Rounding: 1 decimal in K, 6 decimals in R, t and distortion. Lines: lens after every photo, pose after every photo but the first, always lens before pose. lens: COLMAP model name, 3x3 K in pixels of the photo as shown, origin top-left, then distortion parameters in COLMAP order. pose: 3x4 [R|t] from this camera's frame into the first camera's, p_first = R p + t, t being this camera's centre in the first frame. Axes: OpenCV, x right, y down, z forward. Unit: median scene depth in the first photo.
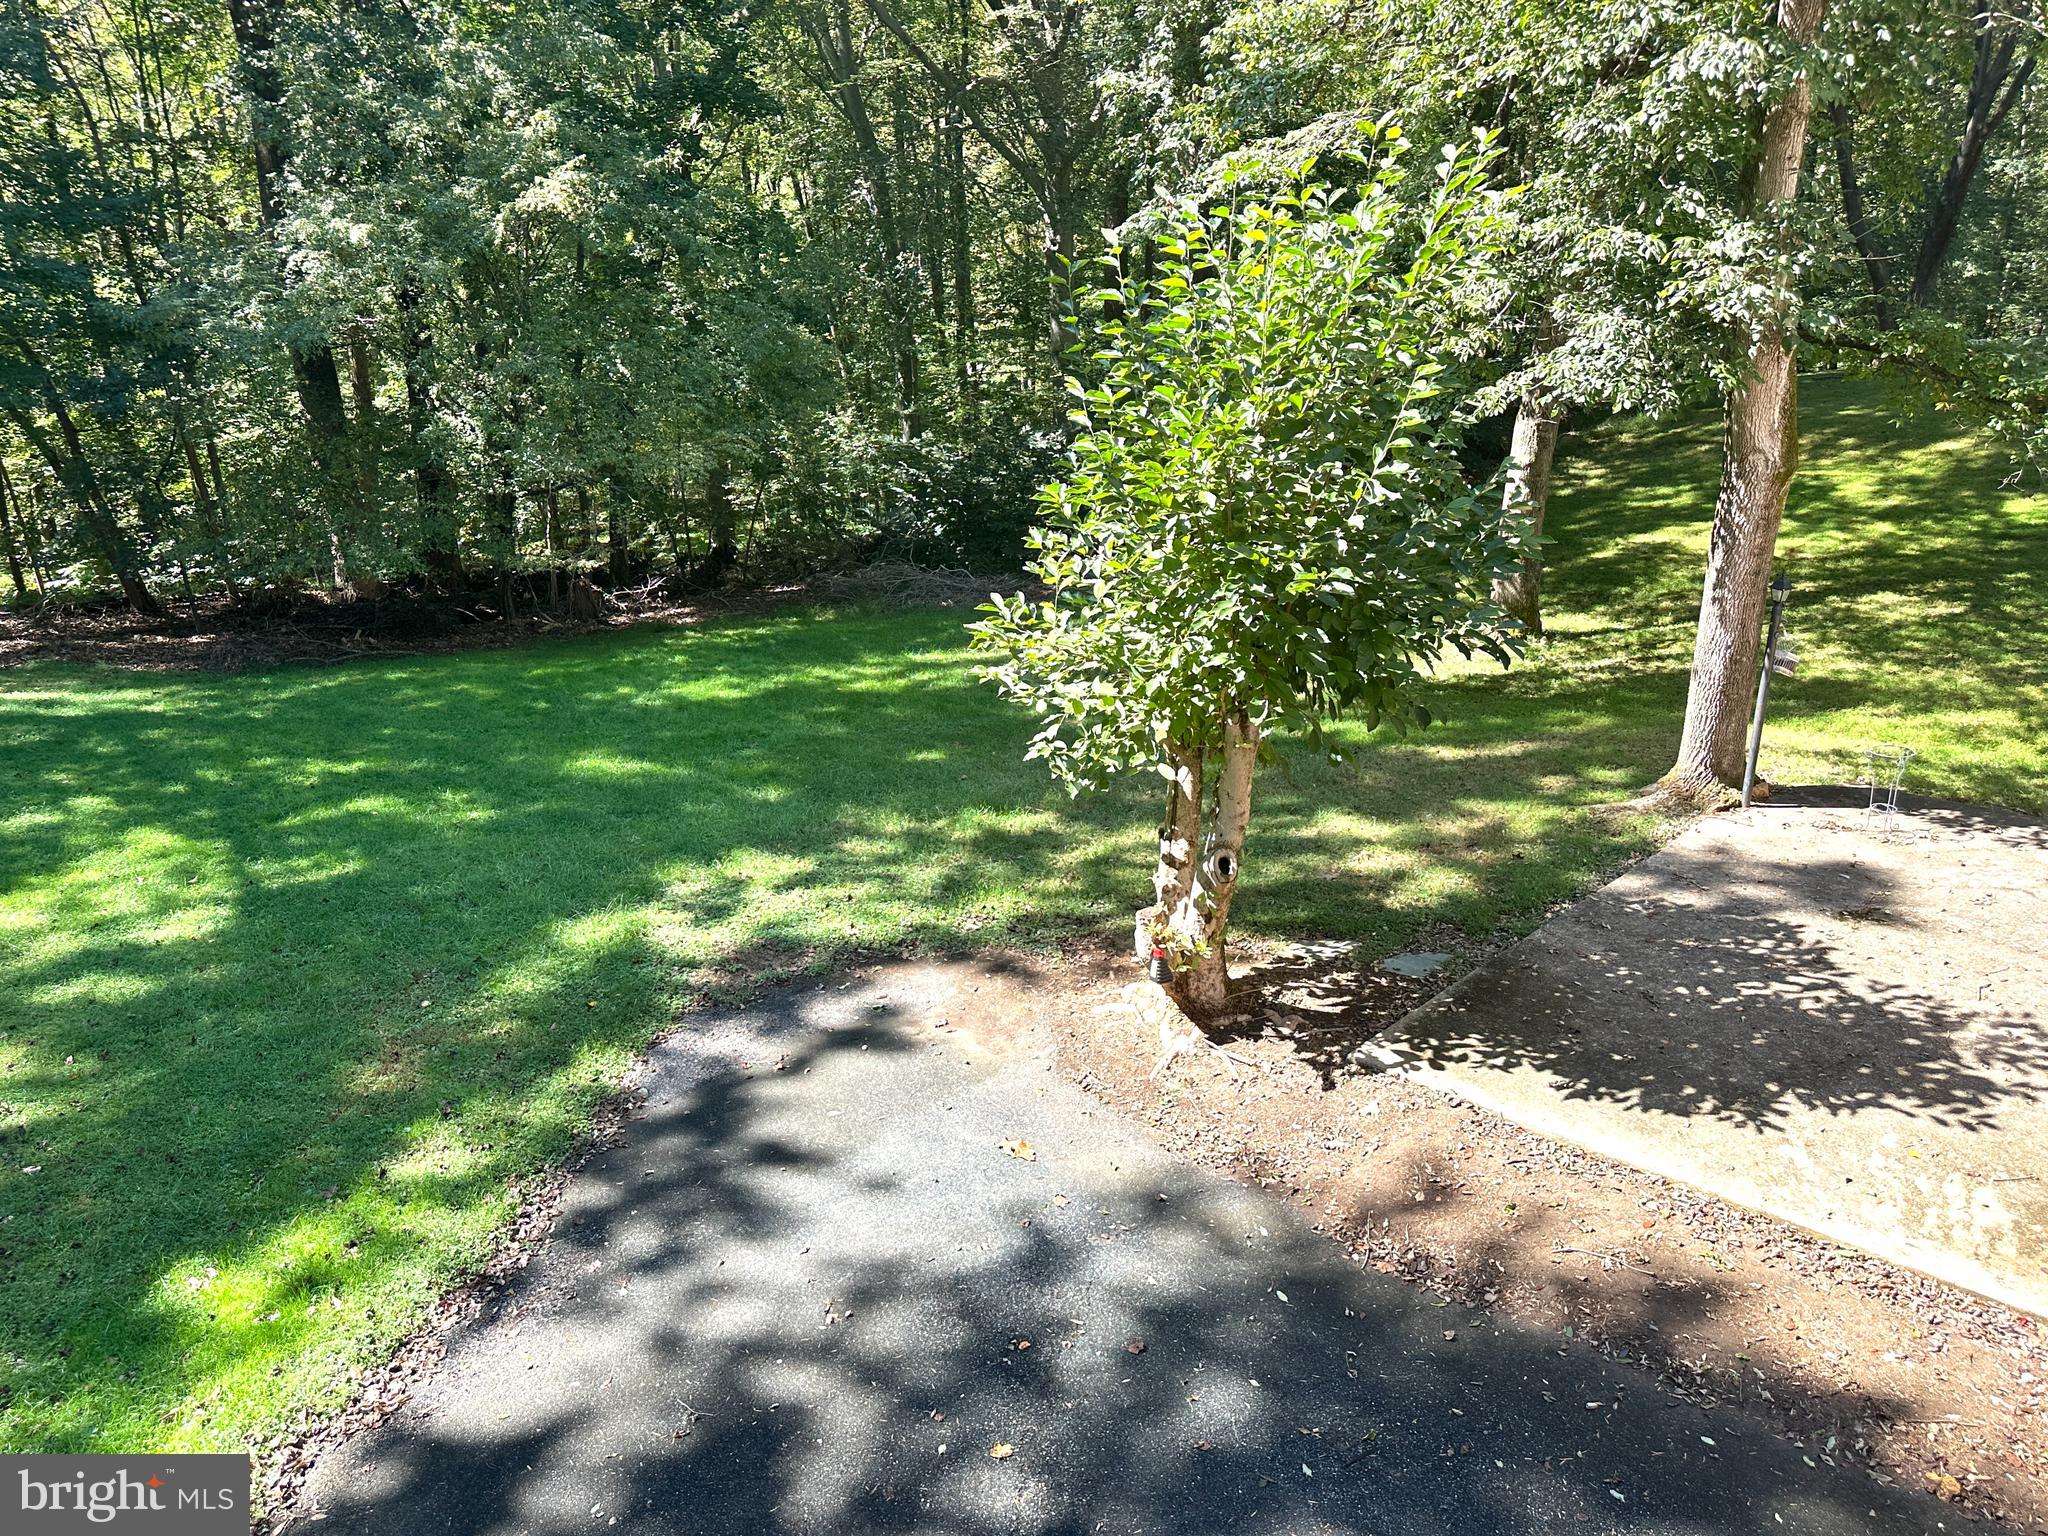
lens RADIAL K [[1450.2, 0, 1024.0], [0, 1450.2, 768.0], [0, 0, 1]] dist [0.053845, -0.059795]
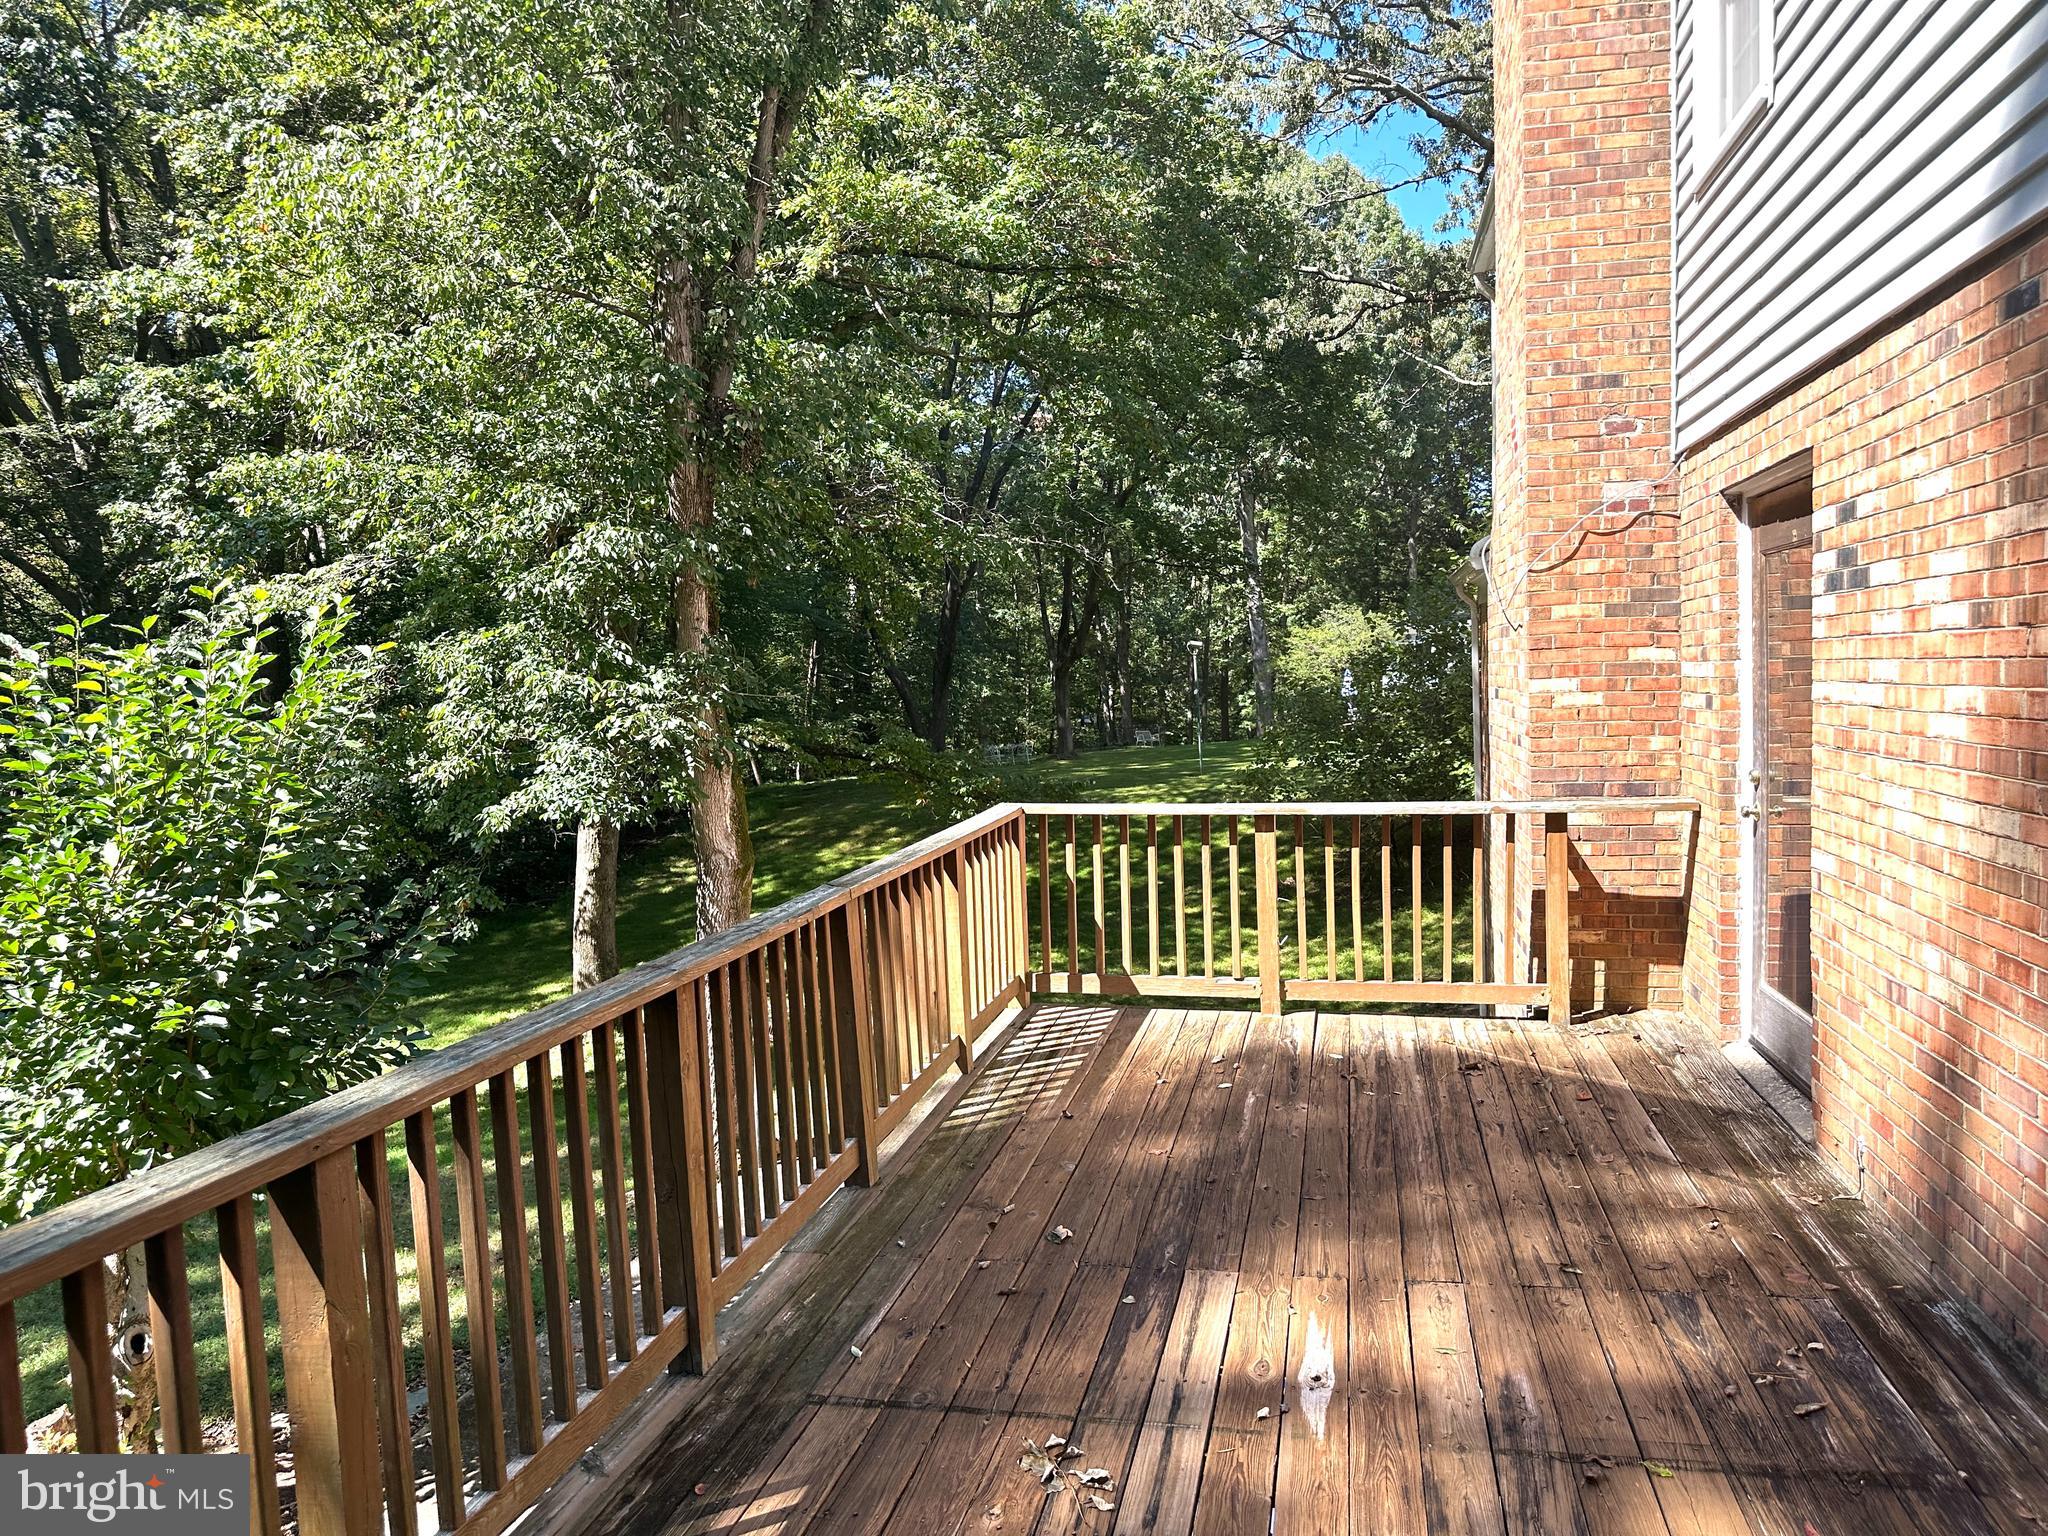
lens RADIAL K [[1448.6, 0, 1087.0], [0, 1448.6, 765.4], [0, 0, 1]] dist [-0.001736, -0.009481]
pose [[0.832868, -0.029535, 0.552683, 0.122704], [0.176907, 0.960398, -0.215268, 0.017880], [-0.524438, 0.277063, 0.805109, -0.104569]]
